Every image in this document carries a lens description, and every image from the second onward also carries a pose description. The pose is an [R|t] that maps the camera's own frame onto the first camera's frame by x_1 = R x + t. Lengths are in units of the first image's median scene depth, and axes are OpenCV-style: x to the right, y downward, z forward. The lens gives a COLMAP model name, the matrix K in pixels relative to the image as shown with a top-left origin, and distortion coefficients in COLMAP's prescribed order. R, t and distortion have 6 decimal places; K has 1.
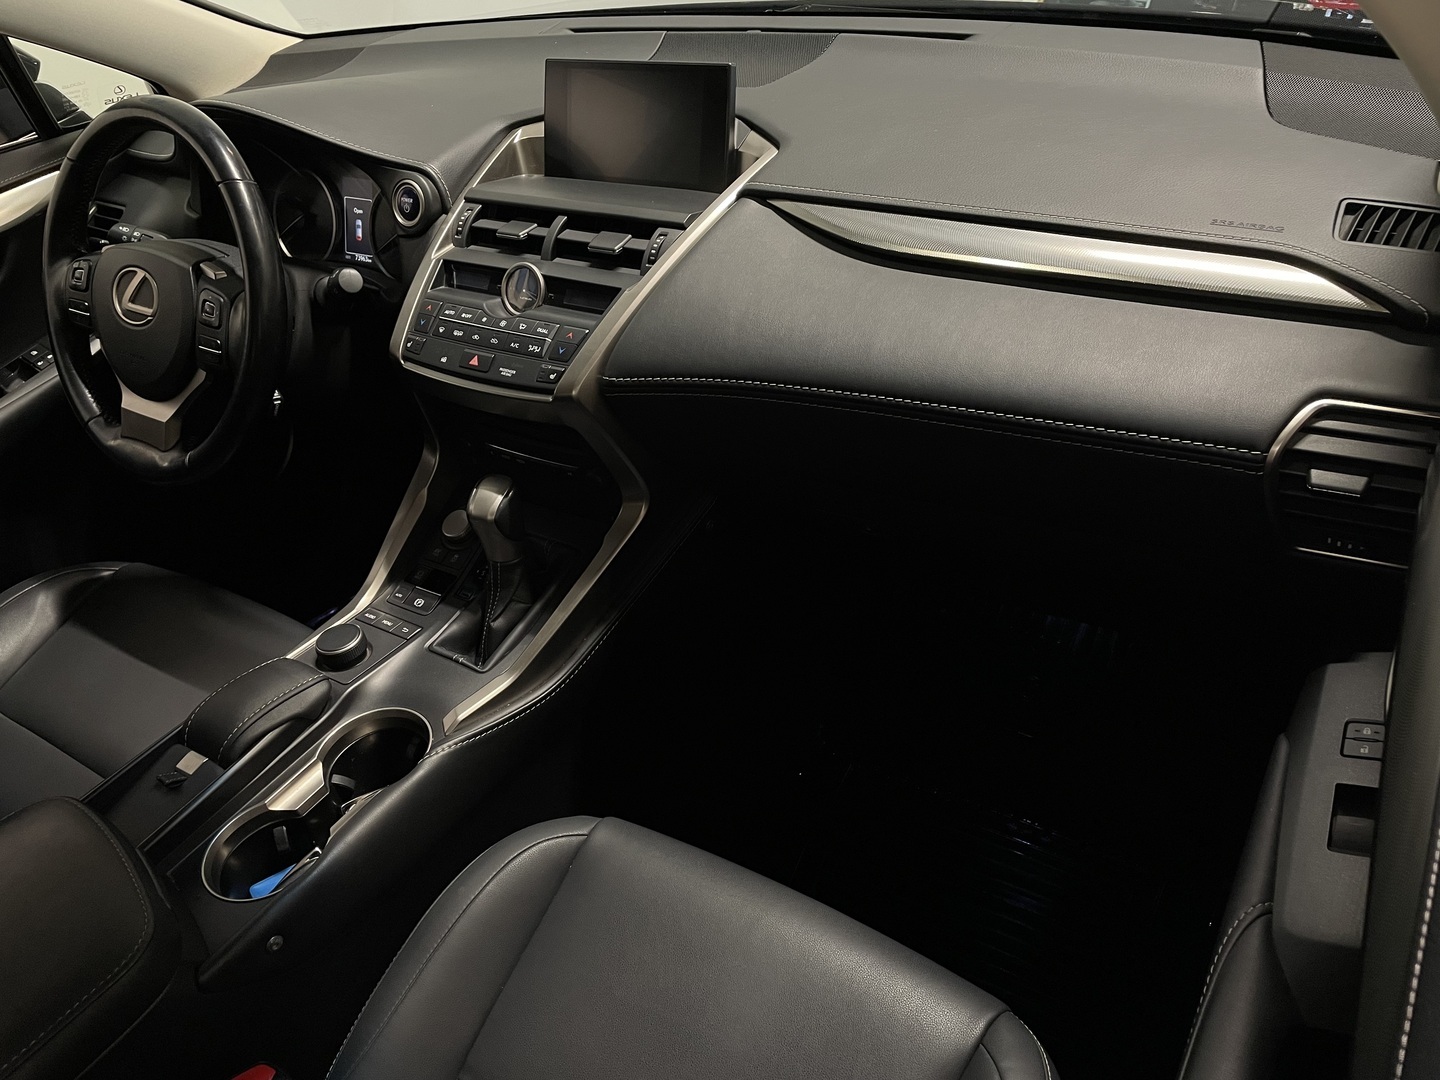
lens RADIAL K [[1102.8, 0, 721.1], [0, 1102.8, 516.2], [0, 0, 1]] dist [0.103057, -0.158243]
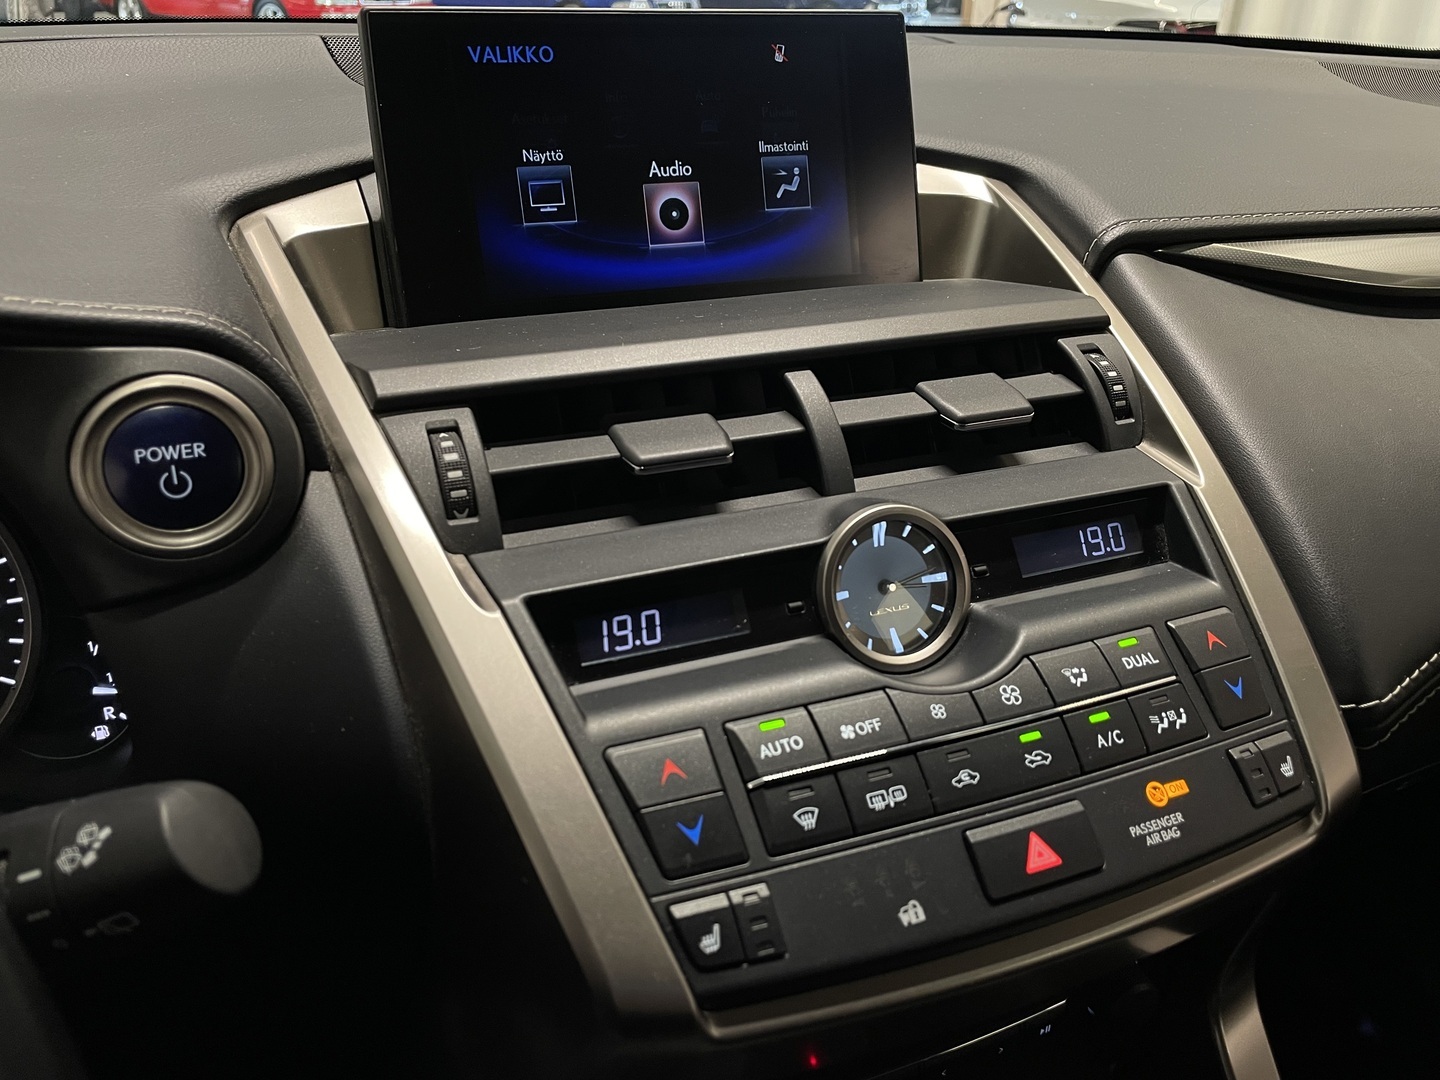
lens RADIAL K [[1102.8, 0, 721.1], [0, 1102.8, 516.2], [0, 0, 1]] dist [0.103057, -0.158243]
pose [[0.554658, -0.252716, 0.792773, -0.450047], [0.387962, 0.921406, 0.022286, -0.245294], [-0.736098, 0.295204, 0.609109, 0.818244]]
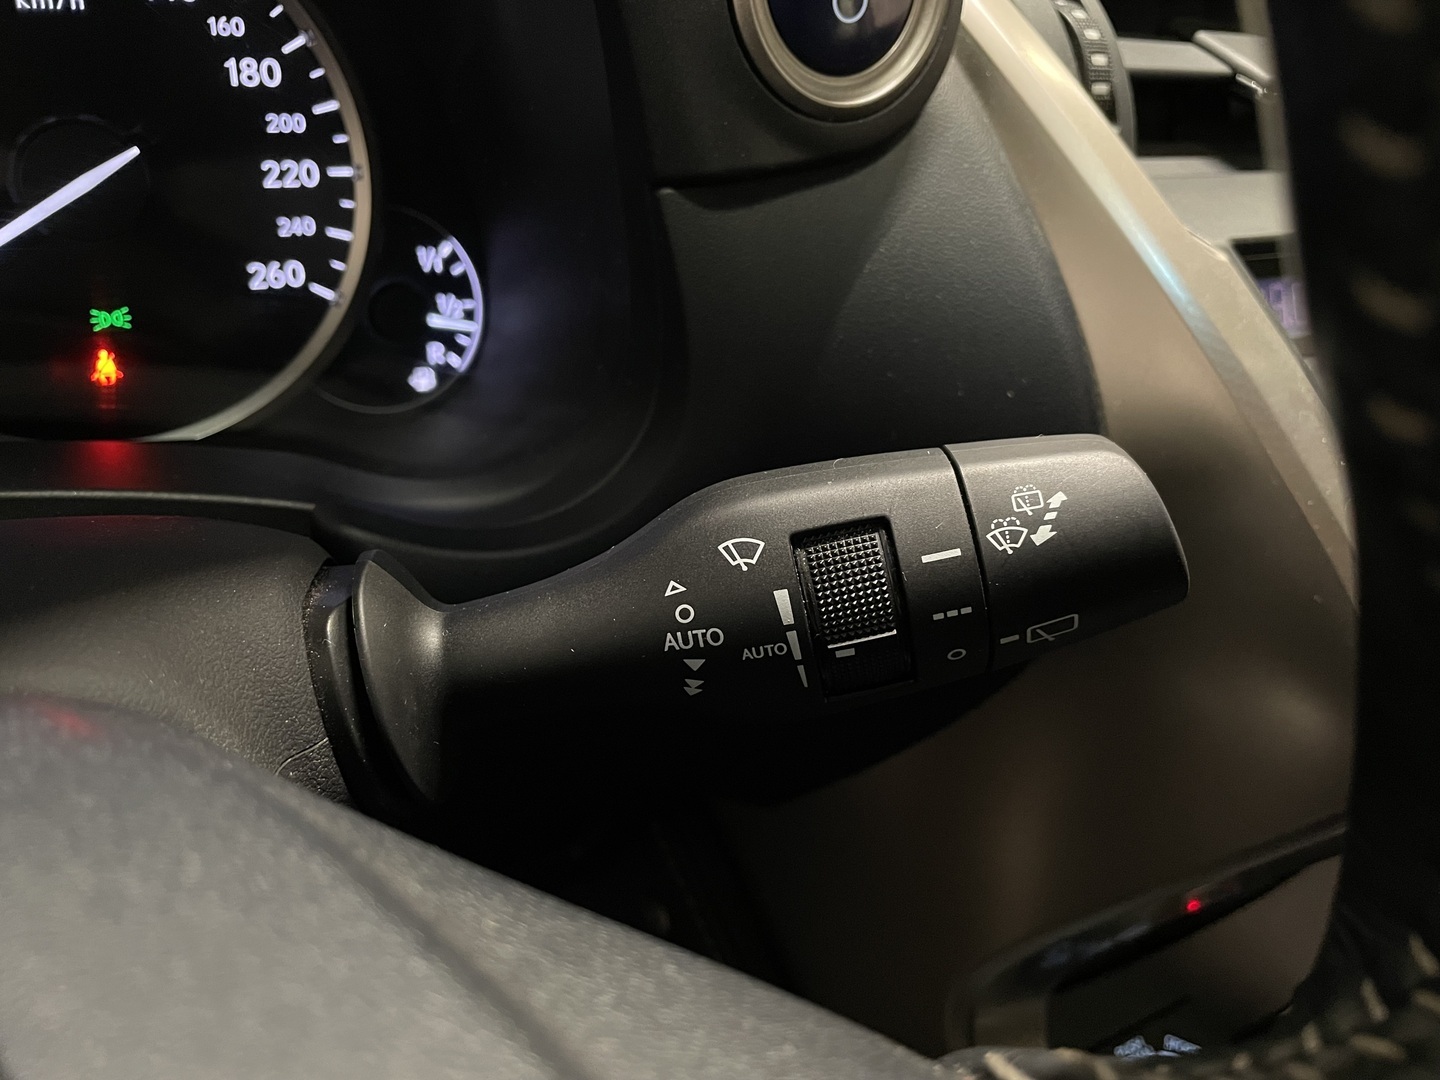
lens RADIAL K [[1102.8, 0, 721.1], [0, 1102.8, 516.2], [0, 0, 1]] dist [0.103057, -0.158243]
pose [[0.392770, -0.405038, 0.825637, -0.495057], [0.269428, 0.909073, 0.317798, -0.286207], [-0.879284, 0.097628, 0.466185, 1.026865]]
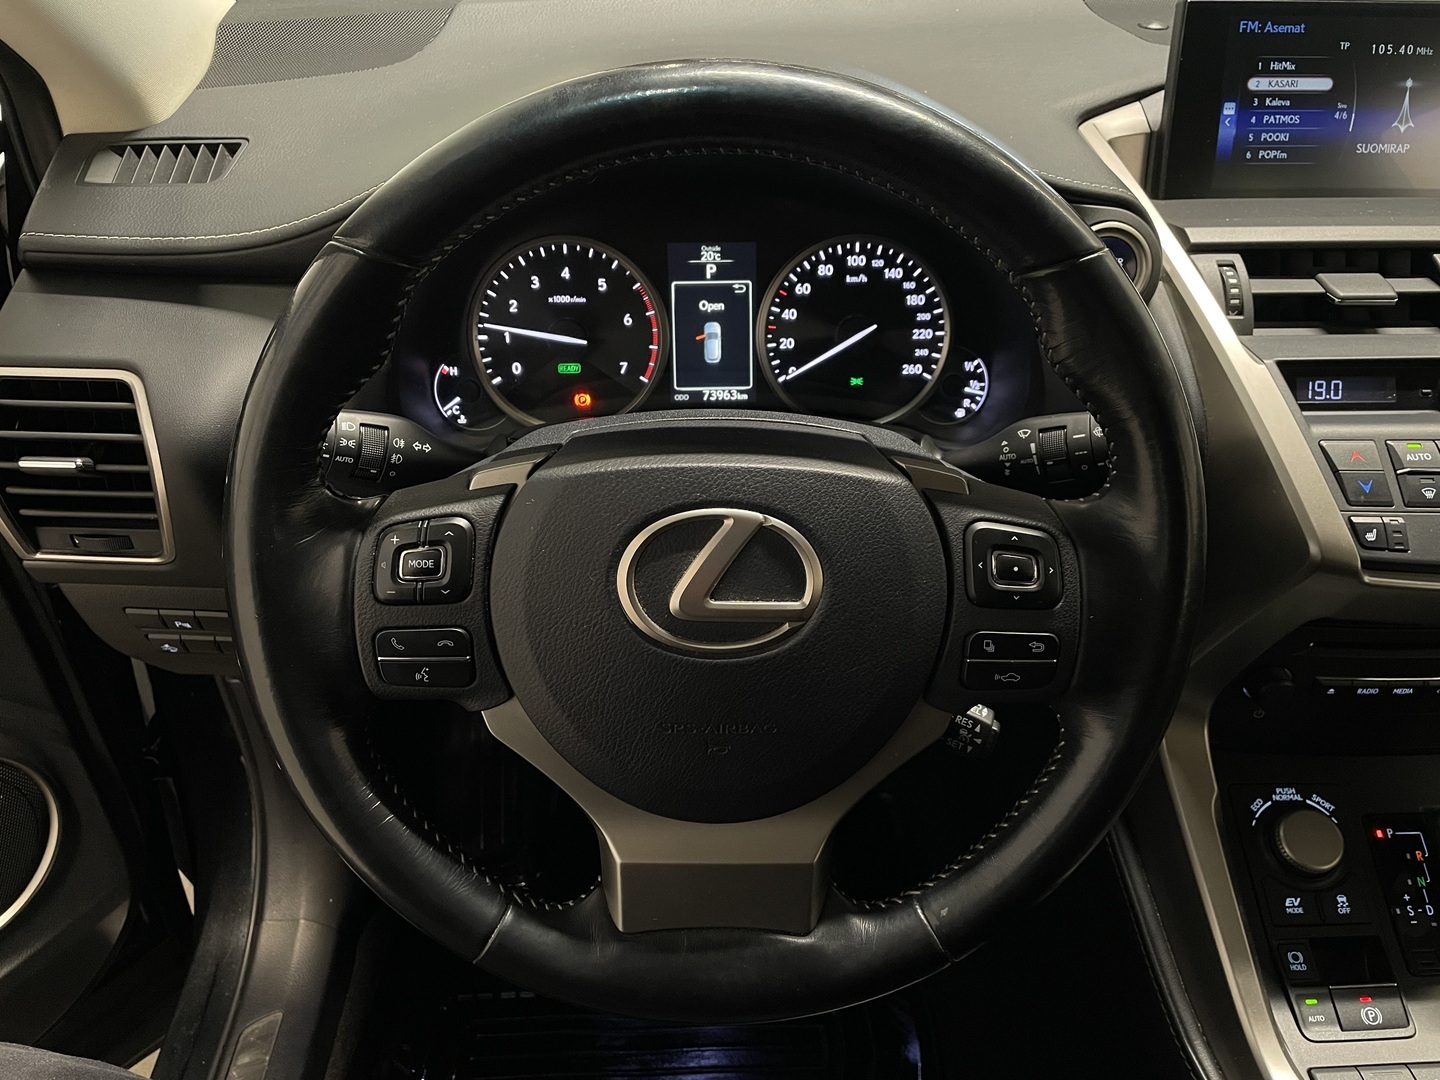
lens RADIAL K [[1102.8, 0, 721.1], [0, 1102.8, 516.2], [0, 0, 1]] dist [0.103057, -0.158243]
pose [[0.803903, -0.225717, 0.550265, -0.788255], [0.239910, 0.969644, 0.047252, -0.256229], [-0.544227, 0.094028, 0.833652, 0.737029]]
